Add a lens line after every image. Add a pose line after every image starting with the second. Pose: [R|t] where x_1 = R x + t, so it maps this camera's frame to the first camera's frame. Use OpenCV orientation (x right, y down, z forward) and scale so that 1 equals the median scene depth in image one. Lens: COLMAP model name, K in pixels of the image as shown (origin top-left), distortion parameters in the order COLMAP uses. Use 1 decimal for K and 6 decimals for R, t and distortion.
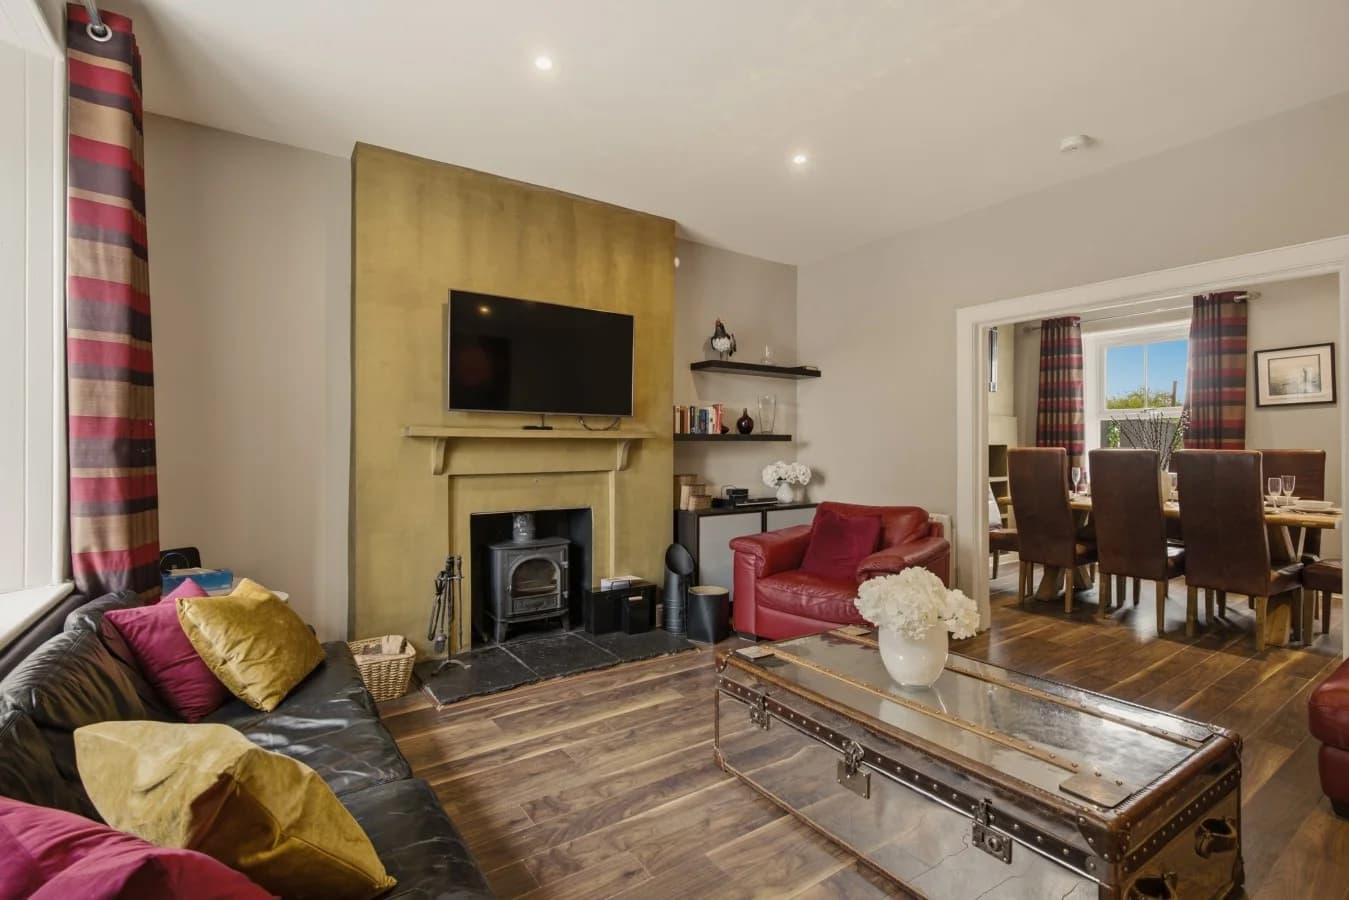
lens RADIAL K [[609.2, 0, 674.5], [0, 609.2, 450.0], [0, 0, 1]] dist [-0.005885, 0.001393]
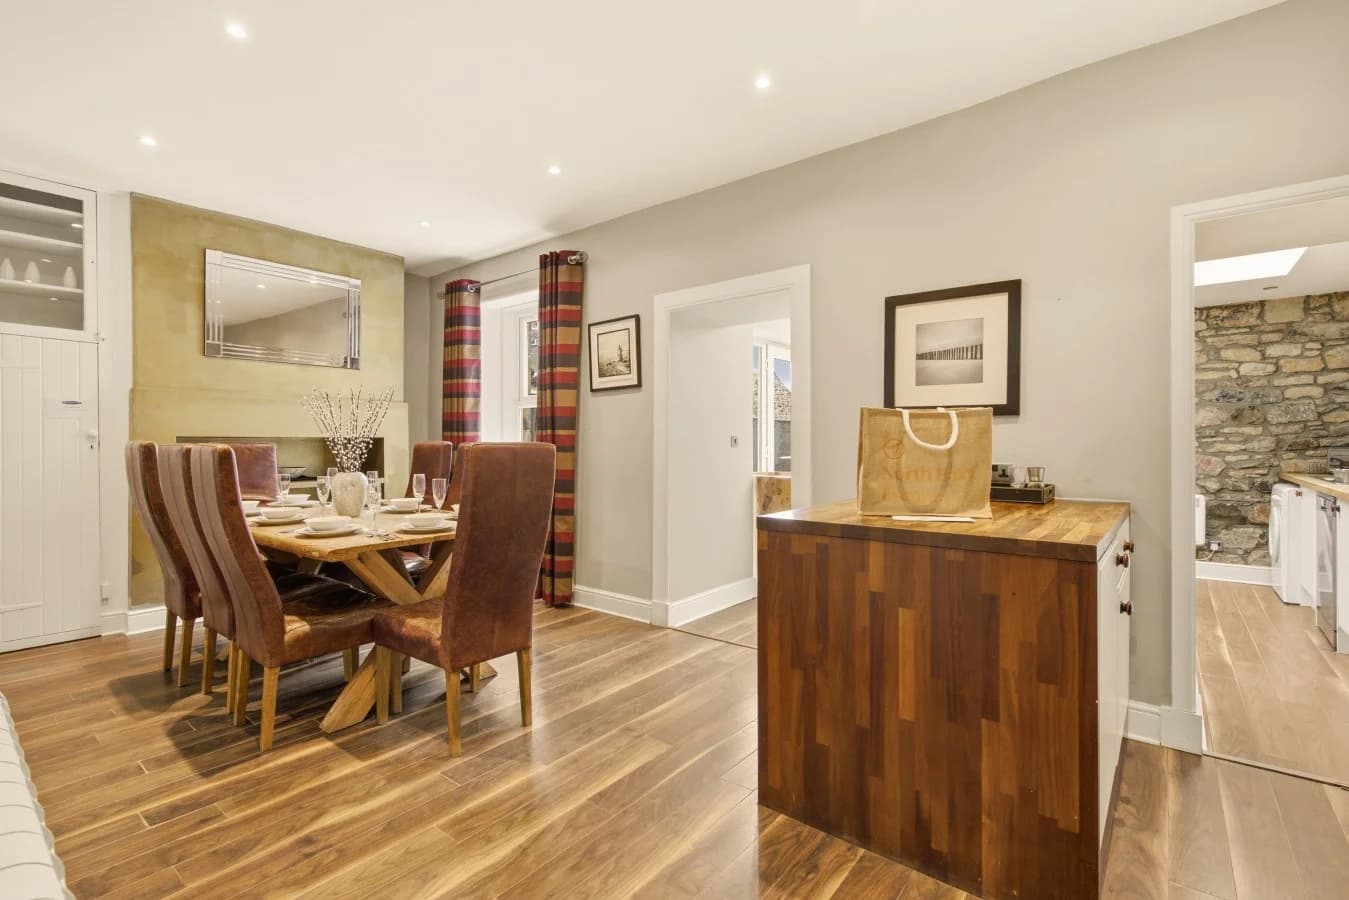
lens RADIAL K [[610.4, 0, 650.2], [0, 610.4, 442.9], [0, 0, 1]] dist [0.000154, 0.000241]
pose [[0.960807, -0.000853, 0.277218, 0.798081], [0.001310, 0.999998, -0.001466, 0.000496], [-0.277217, 0.001771, 0.960806, 0.175807]]
